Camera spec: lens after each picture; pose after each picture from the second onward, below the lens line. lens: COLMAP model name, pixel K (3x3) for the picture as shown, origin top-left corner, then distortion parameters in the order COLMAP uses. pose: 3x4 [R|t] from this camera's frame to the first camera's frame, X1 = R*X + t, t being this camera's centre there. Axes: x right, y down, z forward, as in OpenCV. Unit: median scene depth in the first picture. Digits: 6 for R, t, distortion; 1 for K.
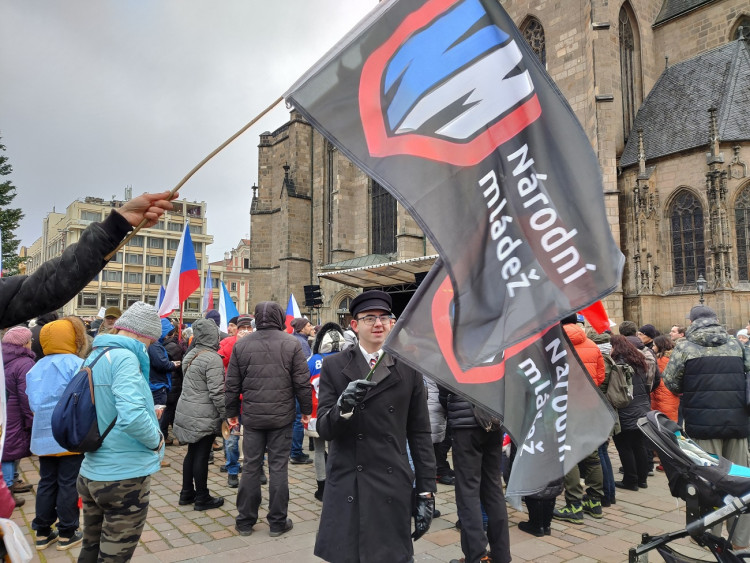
lens RADIAL K [[565.3, 0, 368.6], [0, 565.3, 288.4], [0, 0, 1]] dist [0.051197, -0.070945]
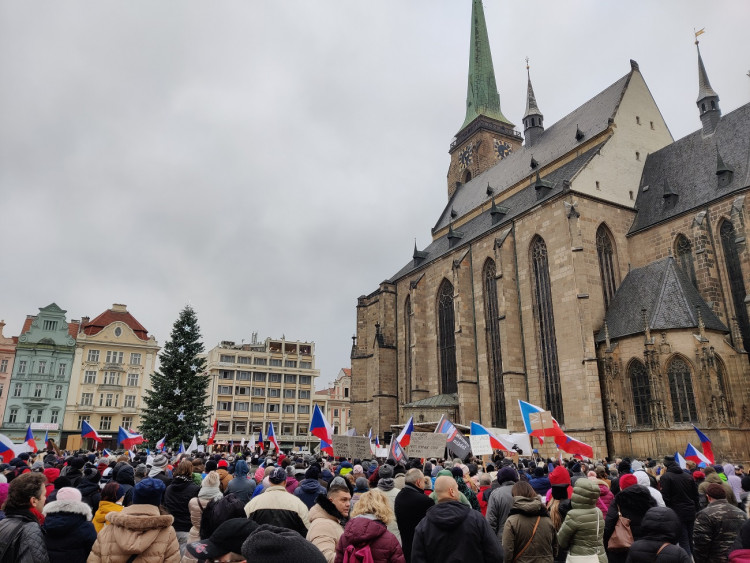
lens RADIAL K [[565.3, 0, 376.3], [0, 565.3, 283.2], [0, 0, 1]] dist [0.051197, -0.070945]
pose [[0.987772, -0.044183, -0.149511, 0.056375], [0.012017, 0.977726, -0.209543, -0.032340], [0.155439, 0.205184, 0.966301, -0.309915]]
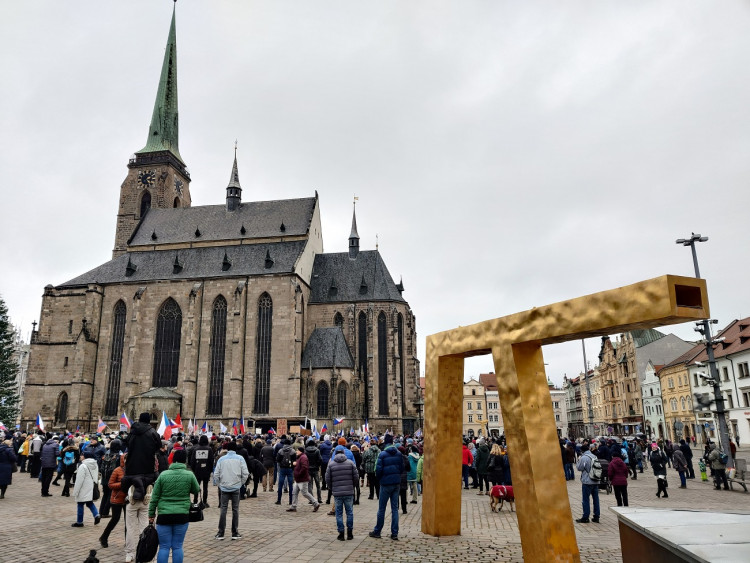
lens RADIAL K [[569.6, 0, 373.0], [0, 569.6, 291.4], [0, 0, 1]] dist [-0.001113, -0.024163]
pose [[0.715023, 0.160855, 0.680344, -0.644505], [-0.051783, 0.982682, -0.177915, -0.061751], [-0.697181, 0.091983, 0.710970, -0.622160]]
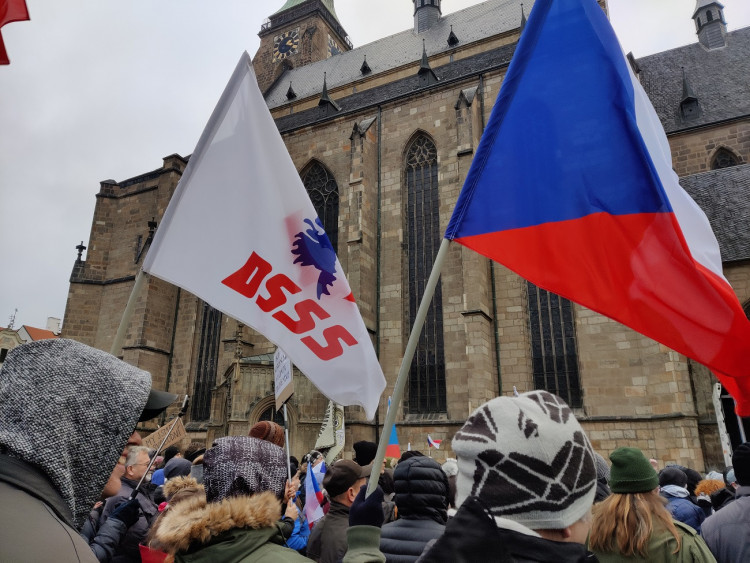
lens RADIAL K [[565.3, 0, 368.7], [0, 565.3, 281.9], [0, 0, 1]] dist [0.051197, -0.070945]
pose [[0.902059, 0.145100, 0.406491, -0.183672], [-0.050807, 0.970947, -0.233839, 0.018544], [-0.428611, 0.190284, 0.883224, 0.241737]]
